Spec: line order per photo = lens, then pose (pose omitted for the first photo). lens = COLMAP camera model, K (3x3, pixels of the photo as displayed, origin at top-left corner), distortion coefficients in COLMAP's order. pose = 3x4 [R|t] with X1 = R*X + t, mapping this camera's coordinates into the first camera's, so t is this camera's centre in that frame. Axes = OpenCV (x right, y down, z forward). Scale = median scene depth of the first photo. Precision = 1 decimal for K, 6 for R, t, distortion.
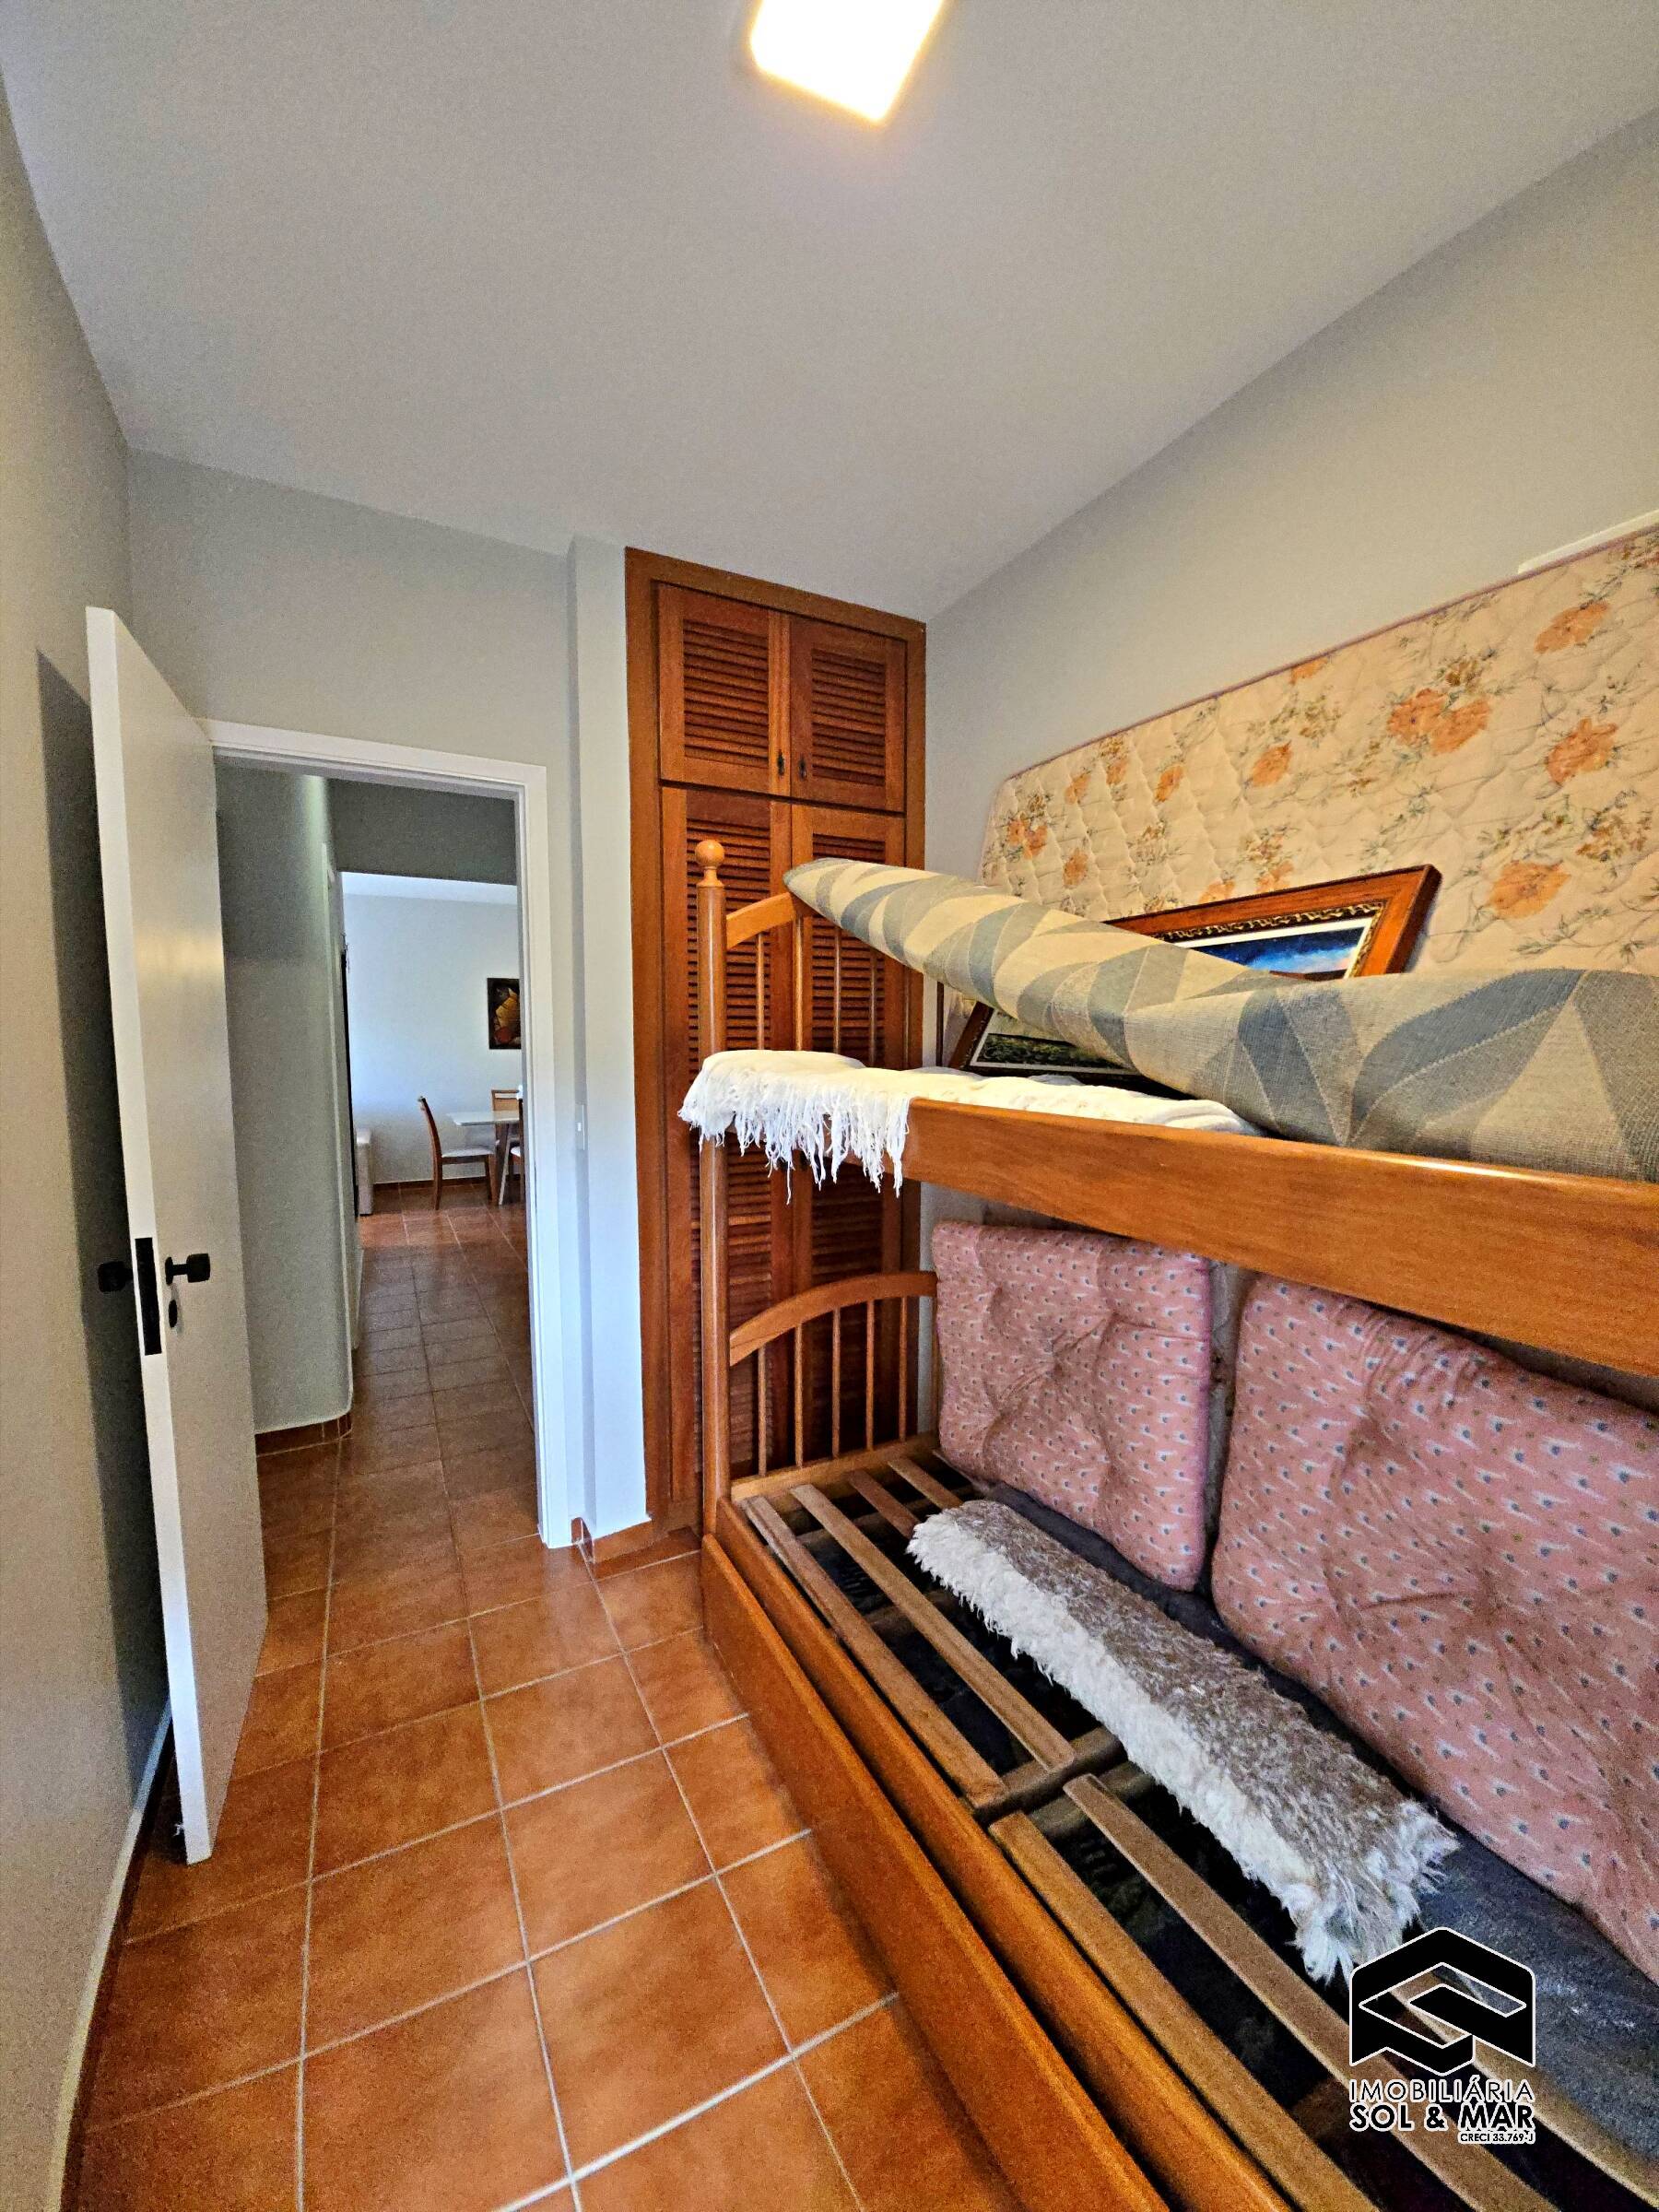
lens RADIAL K [[873.0, 0, 829.5], [0, 873.0, 1106.0], [0, 0, 1]] dist [0.000493, -0.009632]
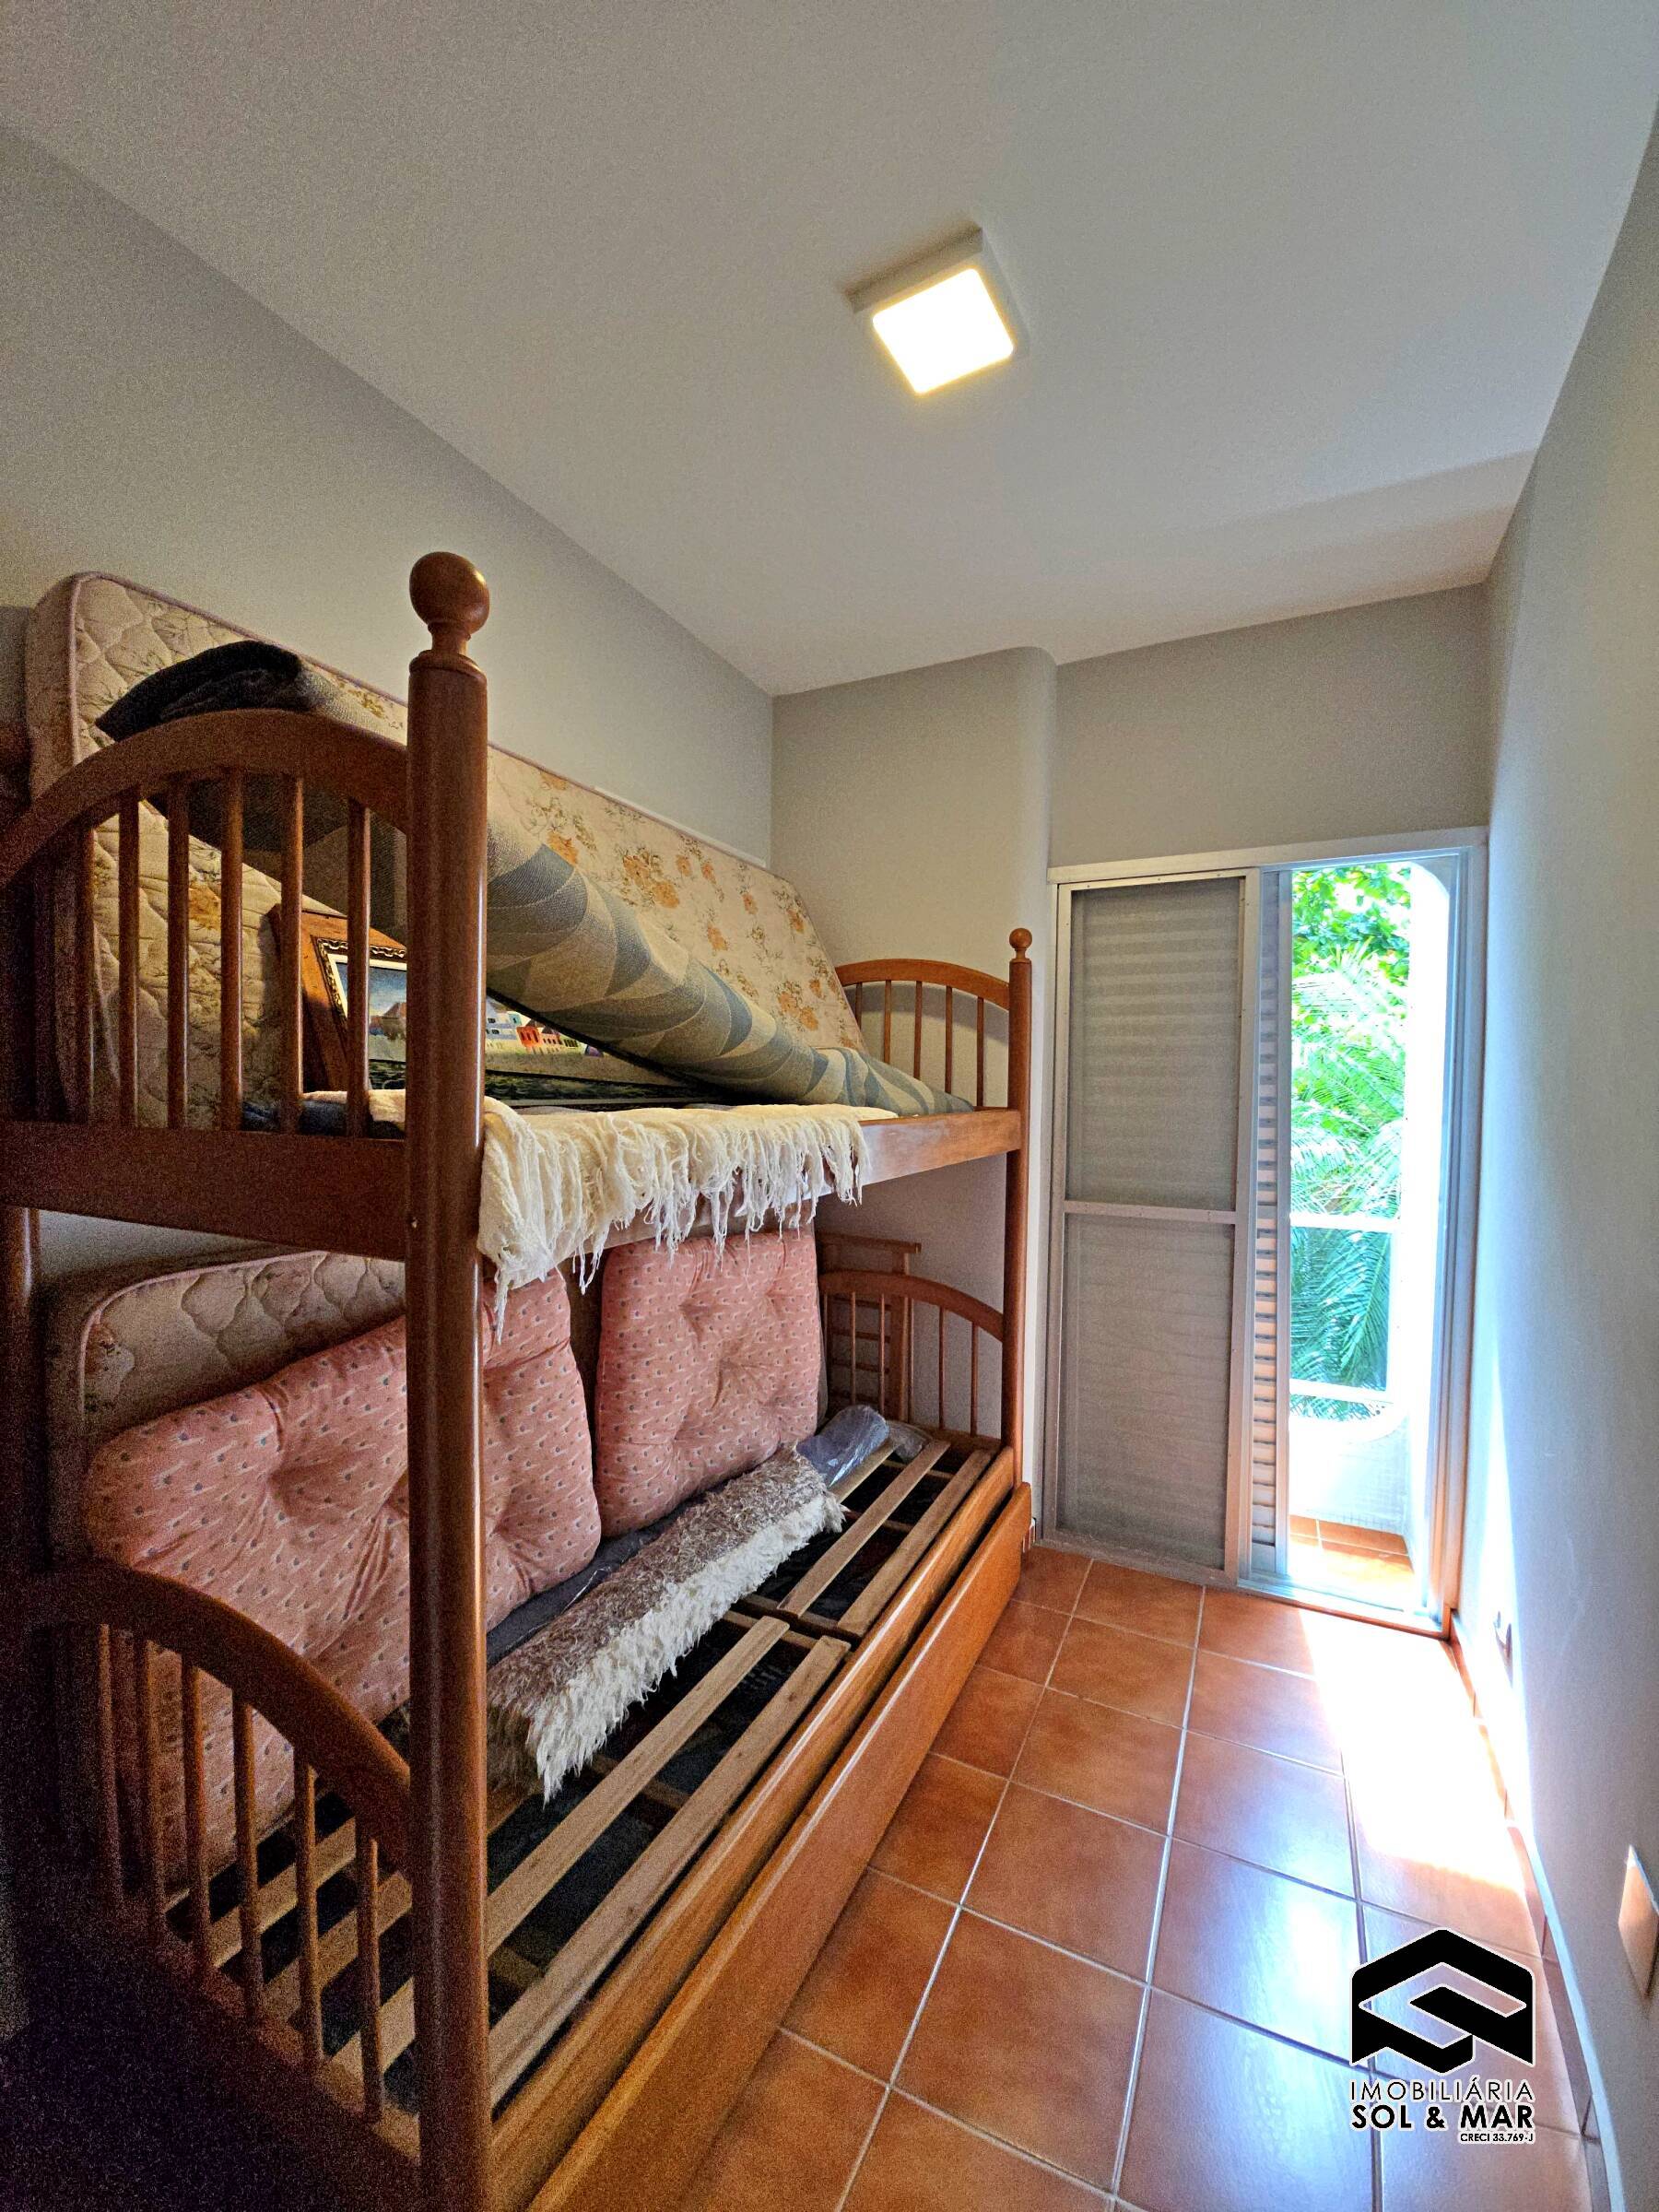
lens RADIAL K [[873.0, 0, 829.5], [0, 873.0, 1106.0], [0, 0, 1]] dist [0.000493, -0.009632]
pose [[-0.576976, -0.027255, 0.816306, -0.781633], [0.055840, 0.995788, 0.072716, -0.112707], [-0.814850, 0.087538, -0.573024, 1.508098]]
